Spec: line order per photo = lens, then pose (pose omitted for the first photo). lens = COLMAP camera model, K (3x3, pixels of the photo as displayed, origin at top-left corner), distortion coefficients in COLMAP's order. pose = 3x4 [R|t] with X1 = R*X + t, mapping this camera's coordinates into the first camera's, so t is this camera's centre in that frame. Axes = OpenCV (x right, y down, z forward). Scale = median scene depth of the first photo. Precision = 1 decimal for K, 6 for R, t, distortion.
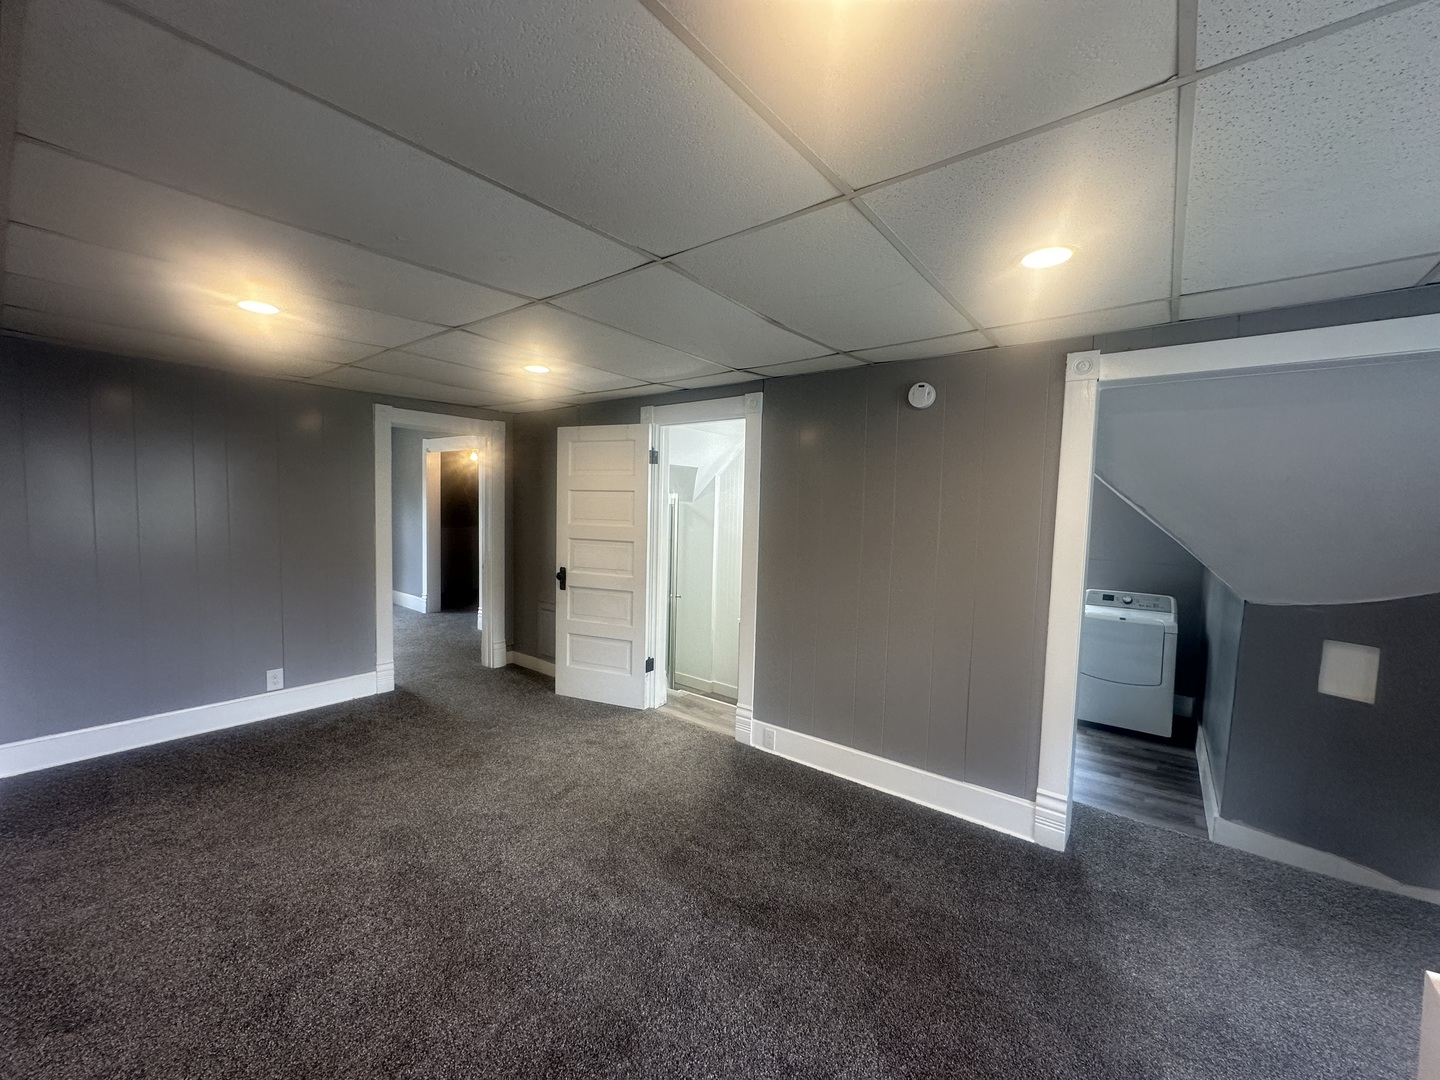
lens RADIAL K [[571.6, 0, 720.0], [0, 571.6, 540.0], [0, 0, 1]] dist [0.000670, 0.000139]
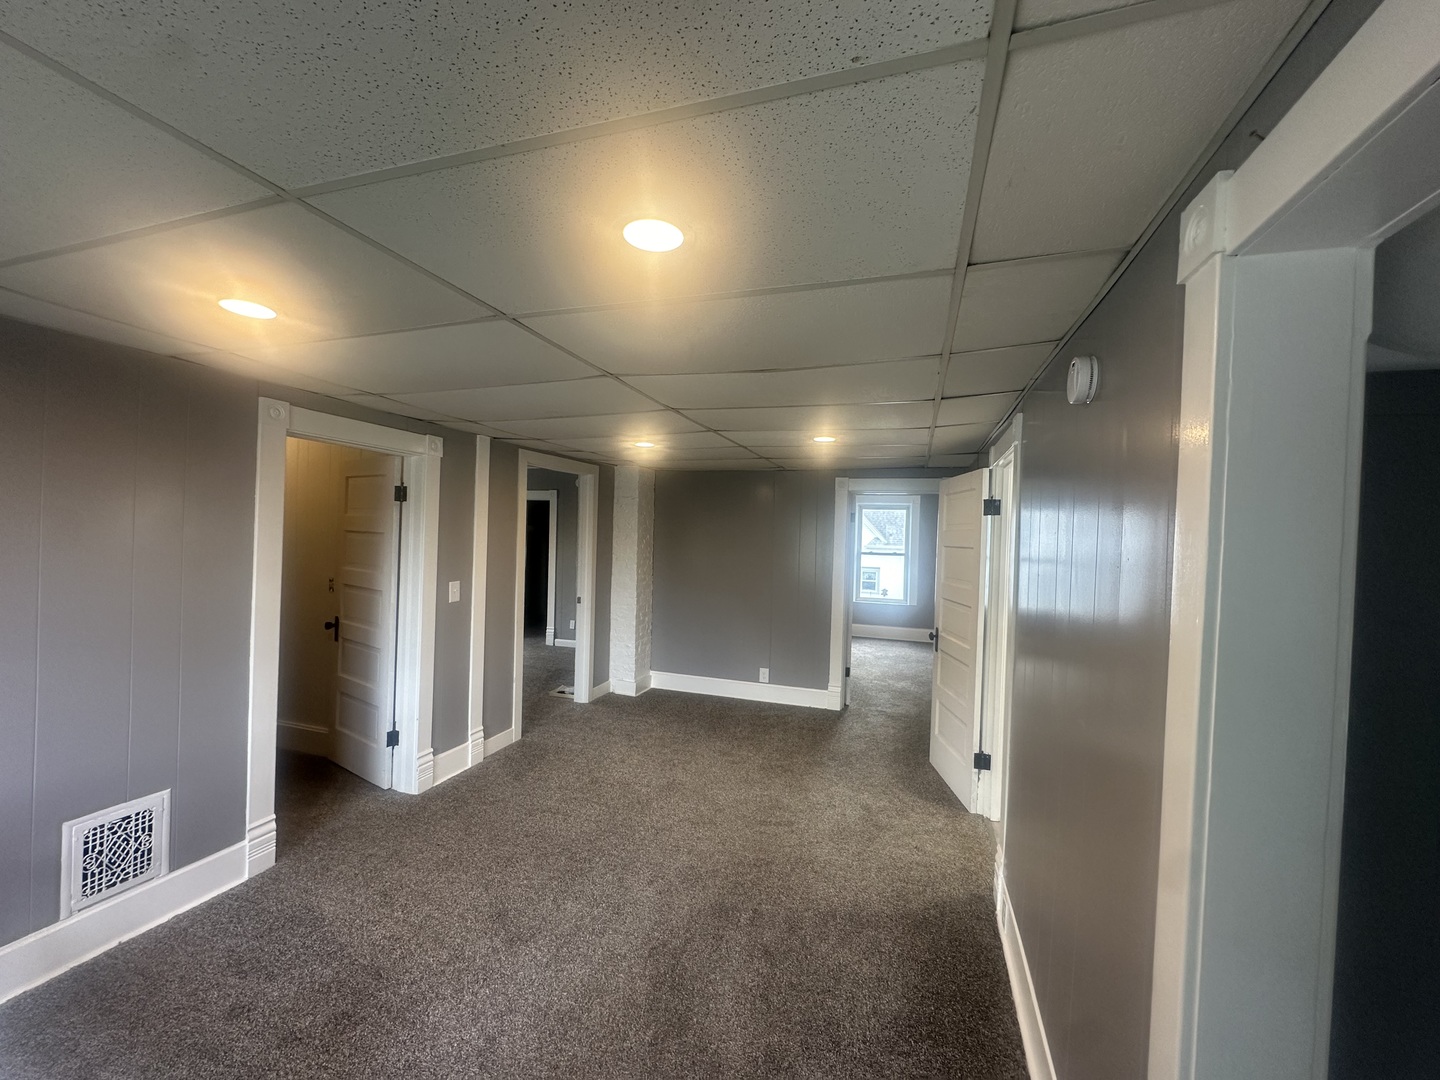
lens RADIAL K [[571.6, 0, 720.0], [0, 571.6, 540.0], [0, 0, 1]] dist [0.000670, 0.000139]
pose [[0.347699, -0.004980, -0.937593, 0.672898], [-0.081314, 0.996058, -0.035445, -0.045487], [0.934074, 0.088563, 0.345923, 0.454773]]
